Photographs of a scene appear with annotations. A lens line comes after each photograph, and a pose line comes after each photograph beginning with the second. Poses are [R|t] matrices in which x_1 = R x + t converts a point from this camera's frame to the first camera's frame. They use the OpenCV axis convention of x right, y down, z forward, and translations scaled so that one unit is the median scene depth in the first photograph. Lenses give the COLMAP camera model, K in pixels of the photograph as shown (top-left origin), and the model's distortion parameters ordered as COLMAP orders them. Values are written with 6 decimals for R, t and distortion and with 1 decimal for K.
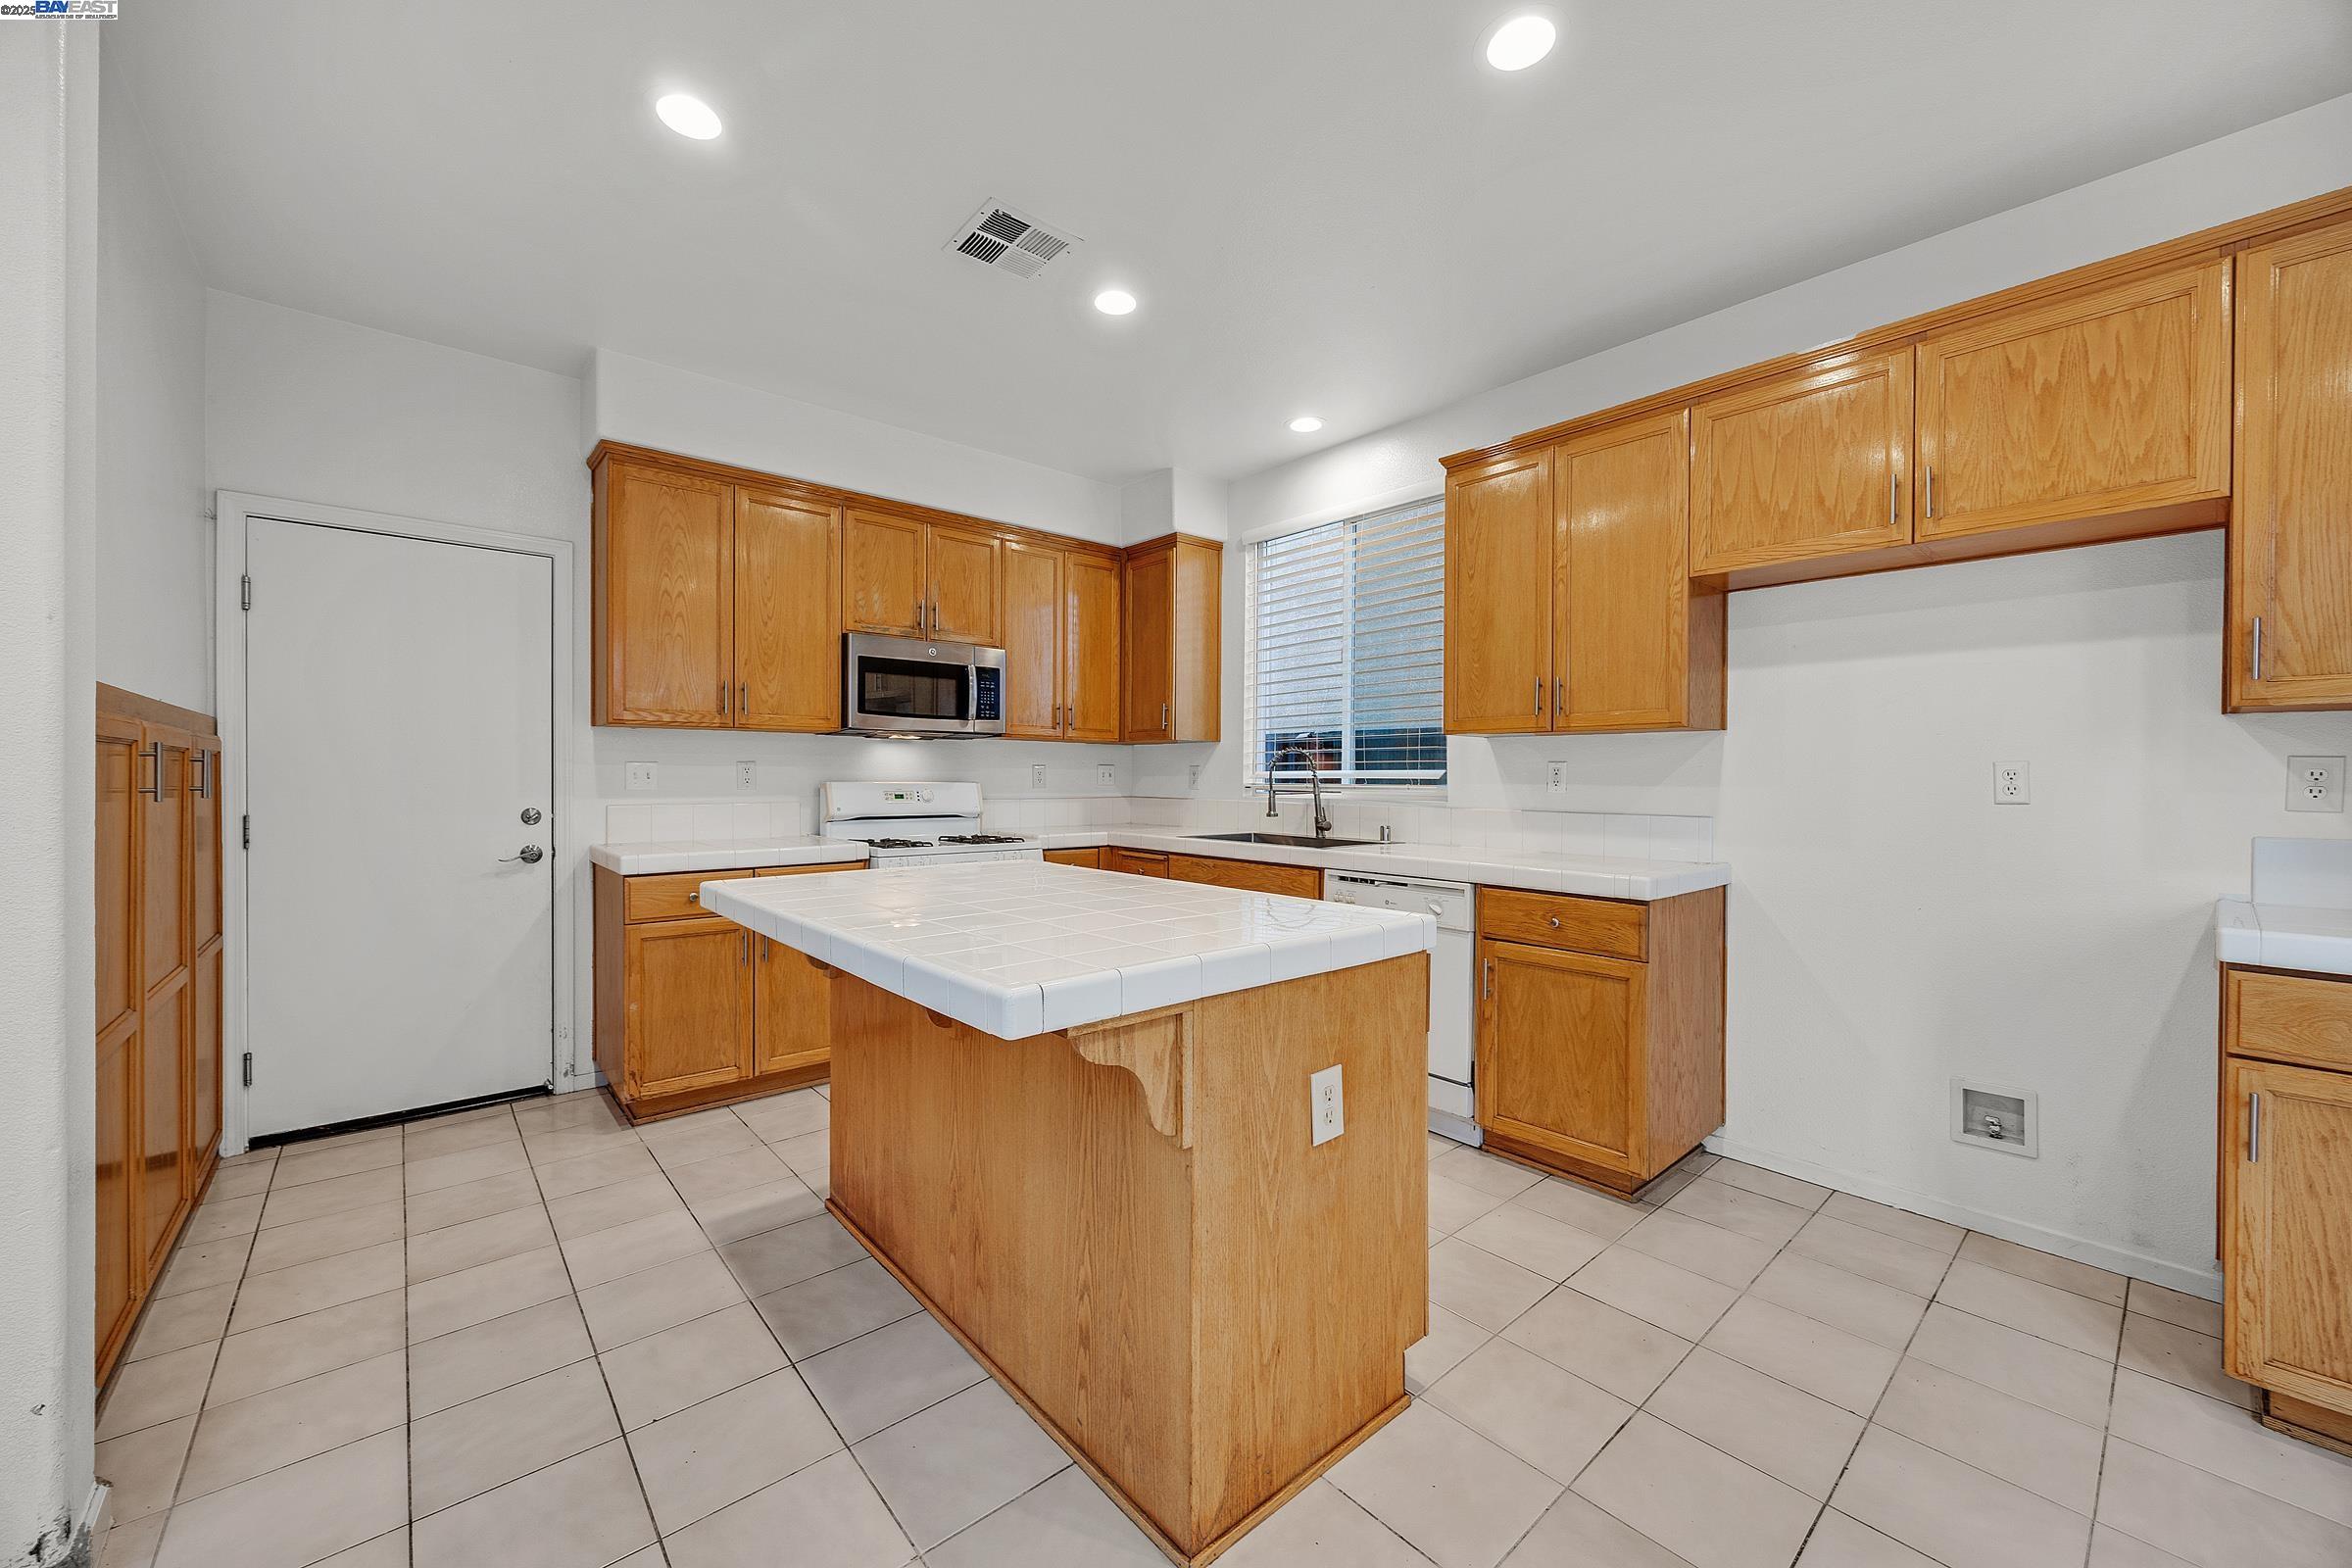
lens RADIAL K [[895.8, 0, 1177.6], [0, 895.8, 779.2], [0, 0, 1]] dist [-0.003494, 0.000620]
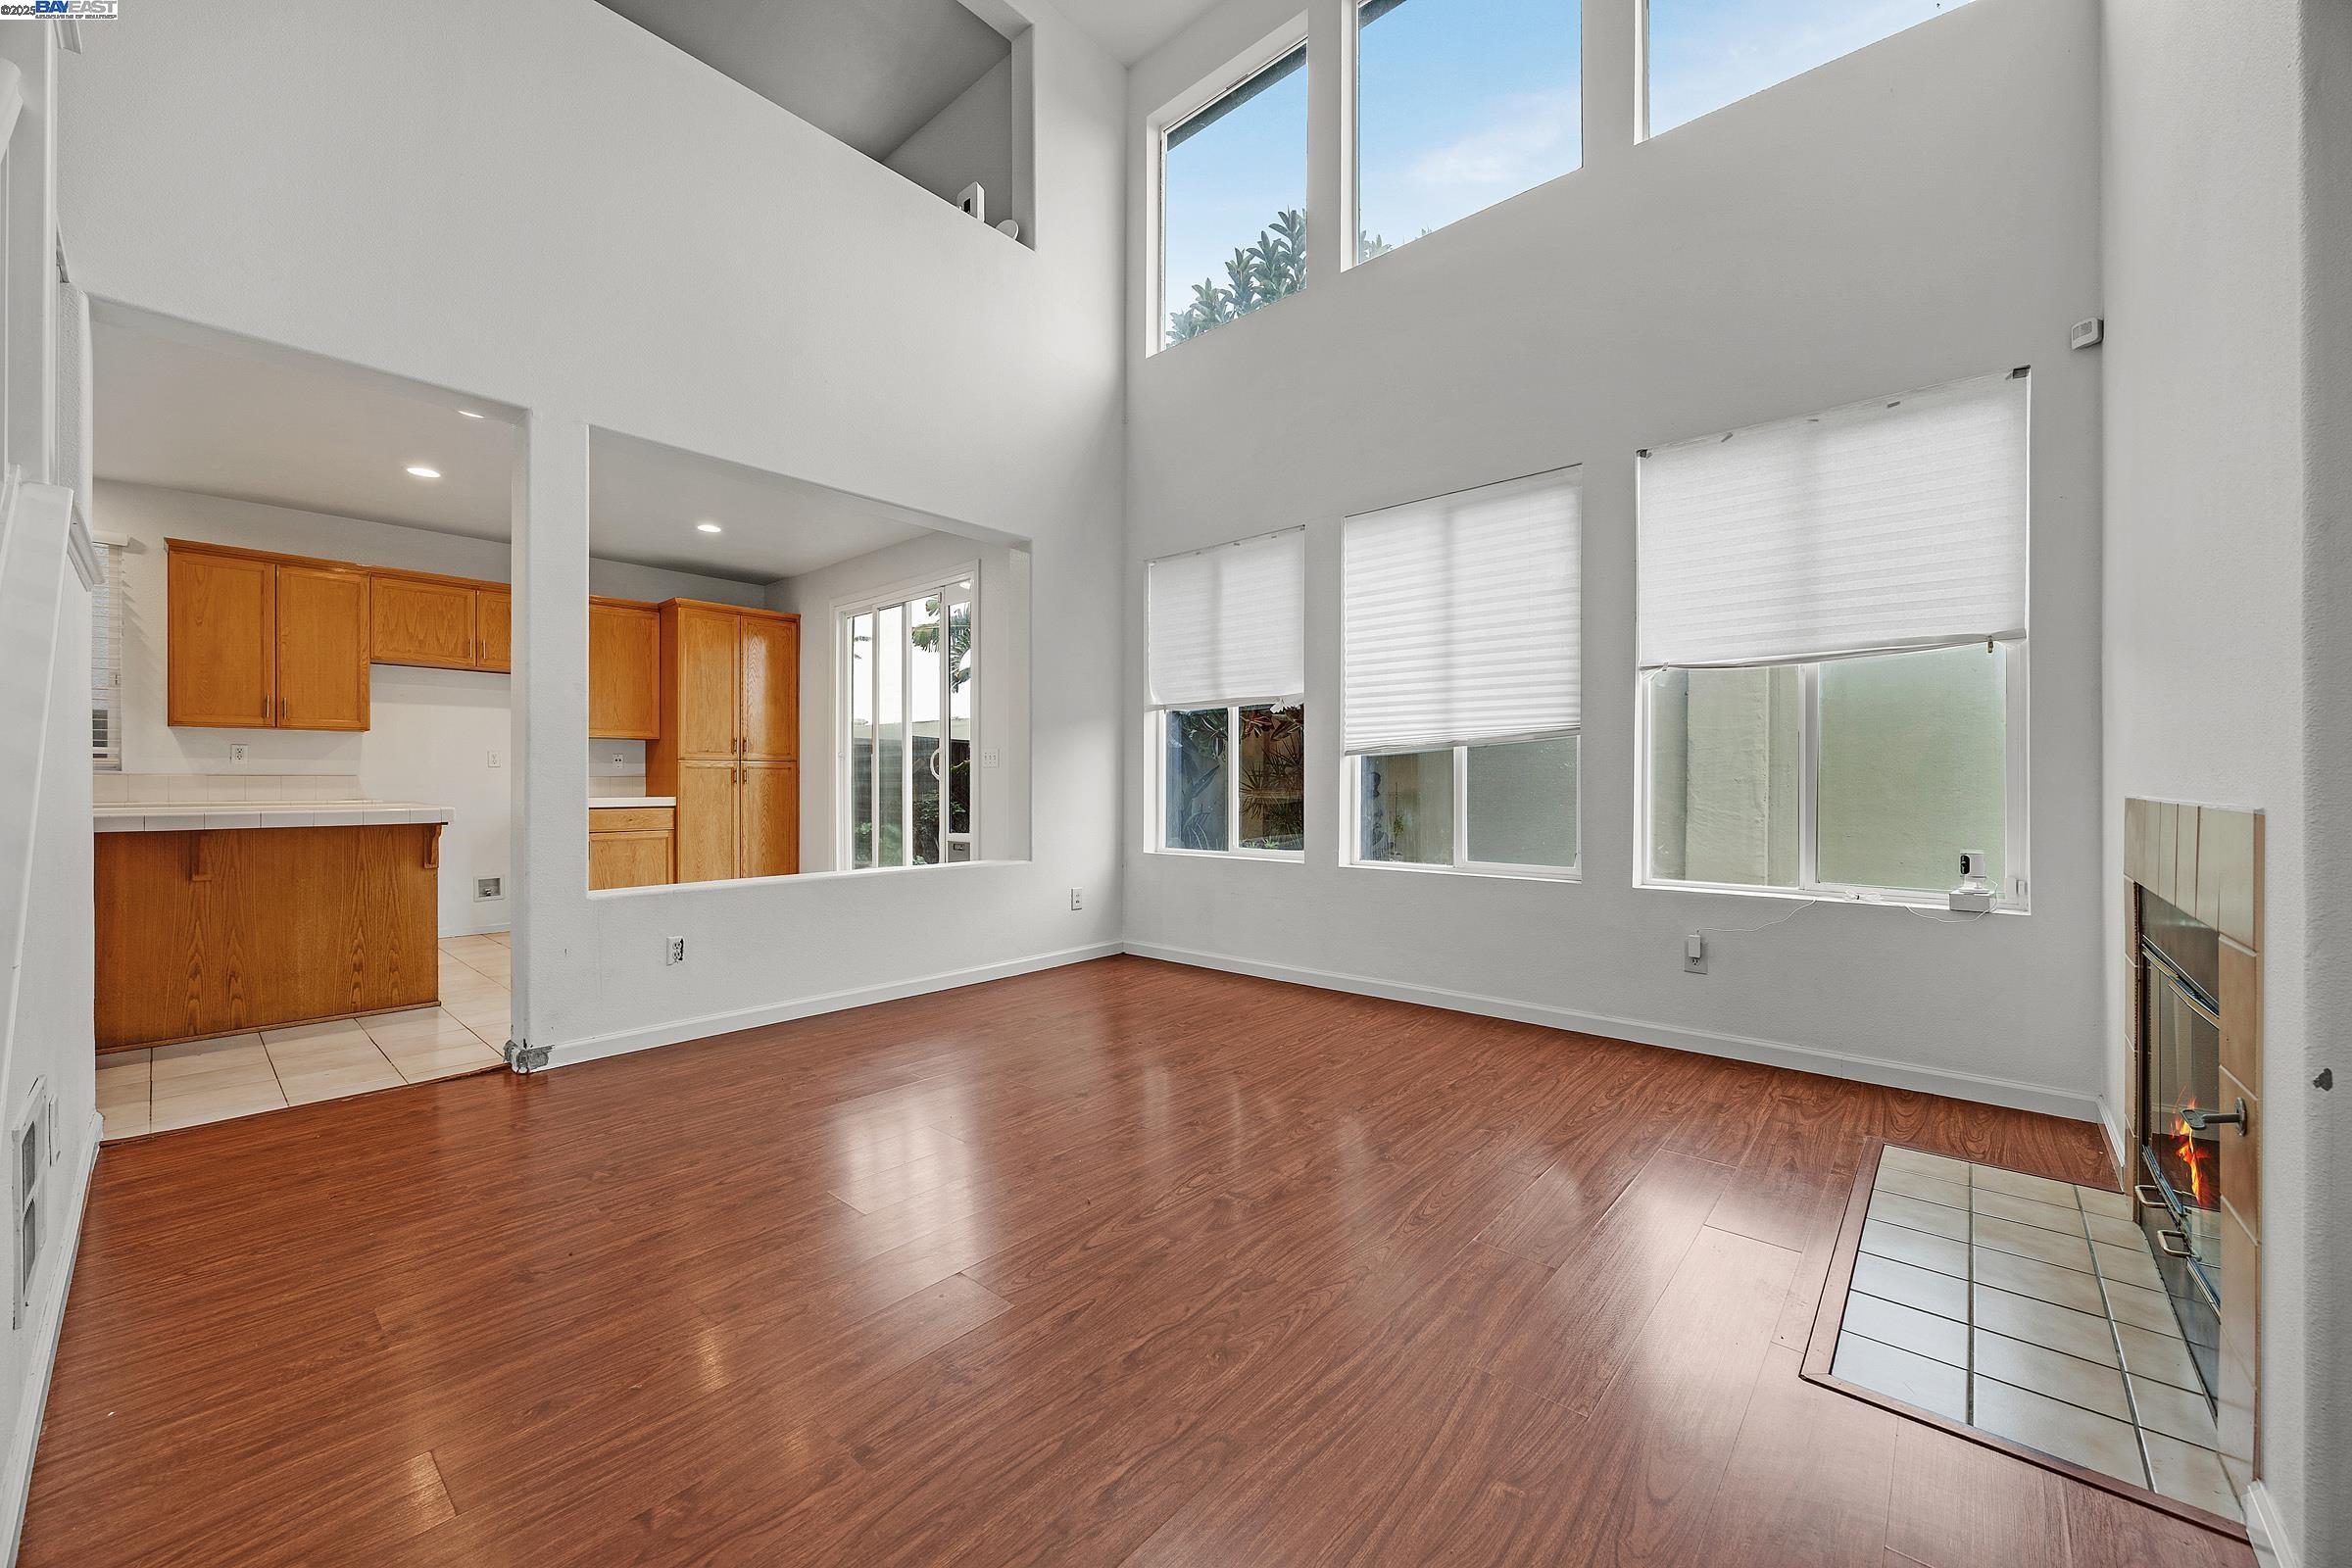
lens RADIAL K [[895.8, 0, 1180.3], [0, 895.8, 784.1], [0, 0, 1]] dist [-0.003494, 0.000620]
pose [[-0.135076, -0.008332, 0.990800, -1.406981], [0.003472, 0.999955, 0.008883, 0.043915], [-0.990829, 0.004640, -0.135041, -0.467156]]
